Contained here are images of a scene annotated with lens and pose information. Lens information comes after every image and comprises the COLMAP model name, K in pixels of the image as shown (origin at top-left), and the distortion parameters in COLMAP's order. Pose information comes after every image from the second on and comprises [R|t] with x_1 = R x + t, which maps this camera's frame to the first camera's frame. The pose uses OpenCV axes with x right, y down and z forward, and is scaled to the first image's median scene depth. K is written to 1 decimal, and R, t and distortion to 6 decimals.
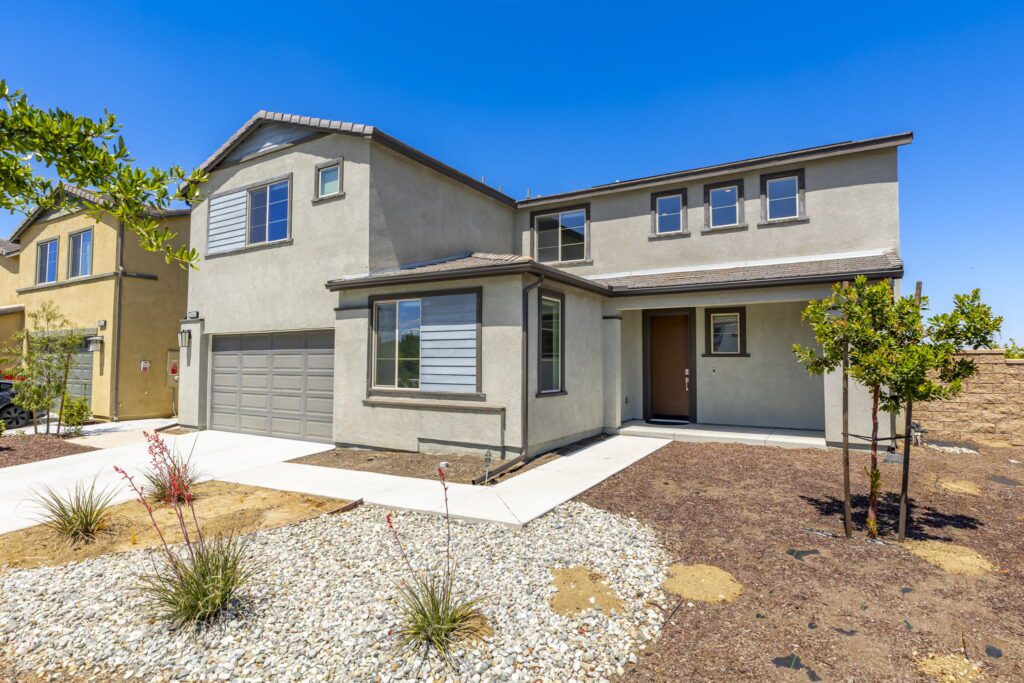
lens RADIAL K [[530.0, 0, 509.3], [0, 530.0, 347.8], [0, 0, 1]] dist [-0.006014, 0.001398]
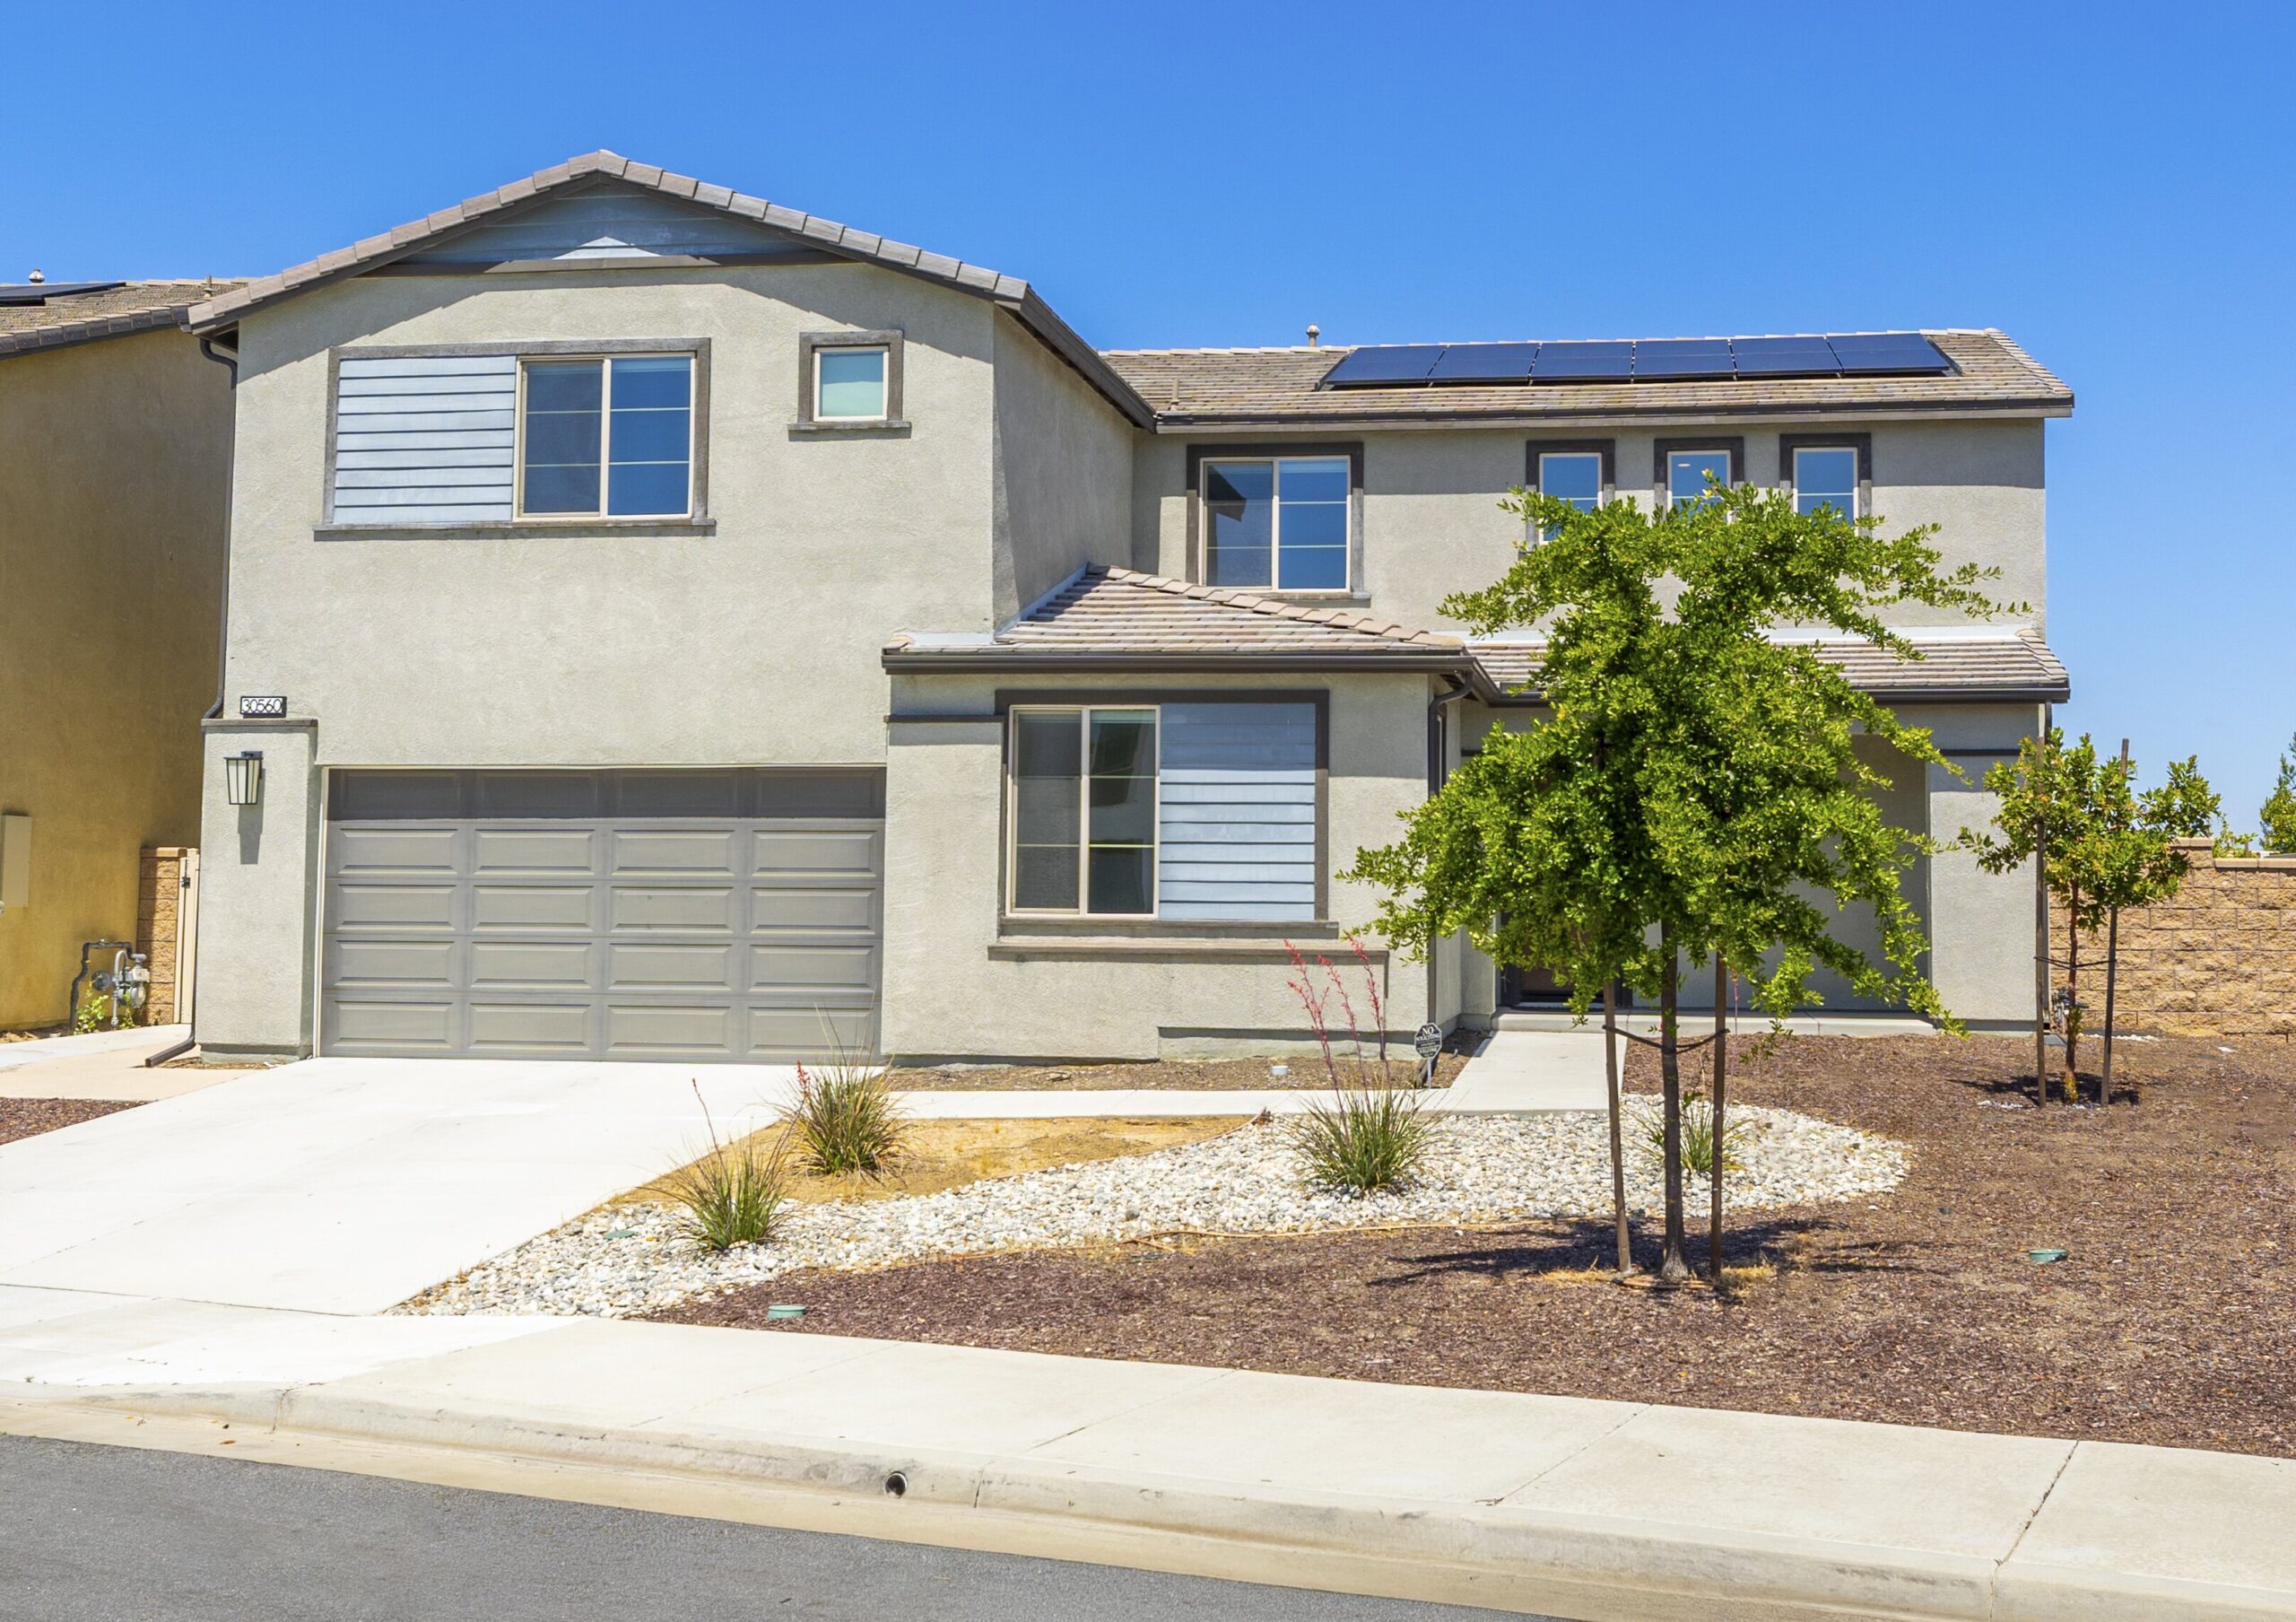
lens RADIAL K [[2643.1, 0, 1149.2], [0, 2643.1, 807.6], [0, 0, 1]] dist [-0.010277, 0.000000]
pose [[0.929167, 0.015650, 0.369328, -0.876110], [-0.014968, 0.999877, -0.004714, -0.000005], [-0.369356, -0.001148, 0.929287, -0.902797]]
